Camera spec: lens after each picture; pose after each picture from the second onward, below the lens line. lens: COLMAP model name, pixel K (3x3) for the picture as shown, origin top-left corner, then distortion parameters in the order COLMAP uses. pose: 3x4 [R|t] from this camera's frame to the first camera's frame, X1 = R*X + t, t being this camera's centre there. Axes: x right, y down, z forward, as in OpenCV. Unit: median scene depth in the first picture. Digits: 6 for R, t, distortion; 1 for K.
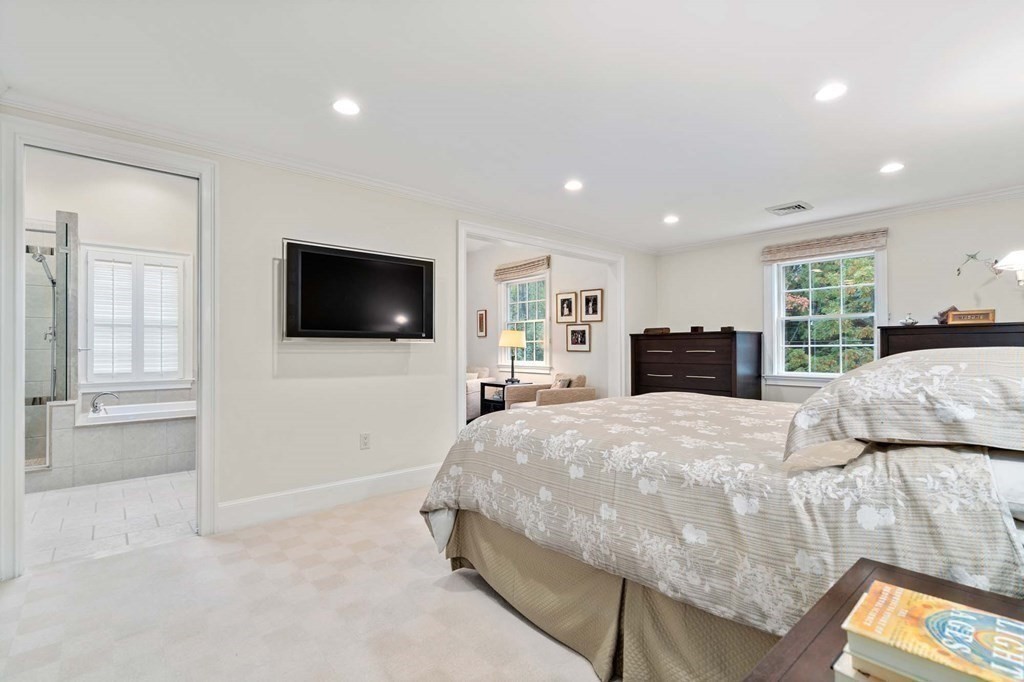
lens RADIAL K [[470.8, 0, 512.5], [0, 470.8, 342.9], [0, 0, 1]] dist [0.003822, 0.000457]
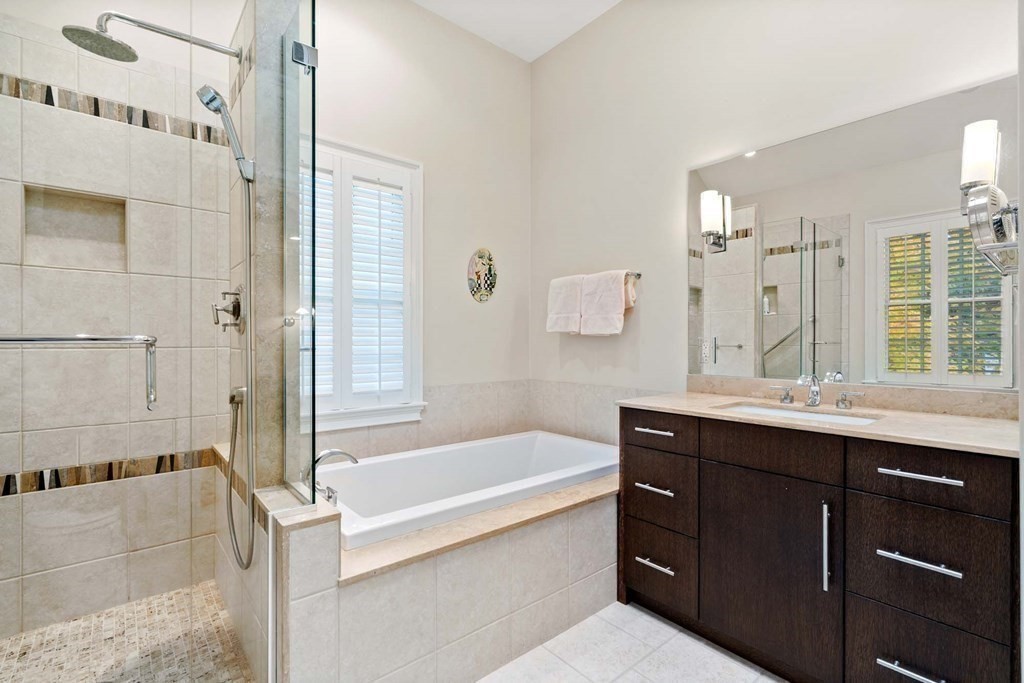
lens RADIAL K [[470.8, 0, 511.1], [0, 470.8, 342.2], [0, 0, 1]] dist [0.003822, 0.000457]
pose [[0.999861, 0.003594, -0.016257, -0.670866], [-0.003392, 0.999917, 0.012457, 0.001543], [0.016300, -0.012400, 0.999790, 0.559479]]
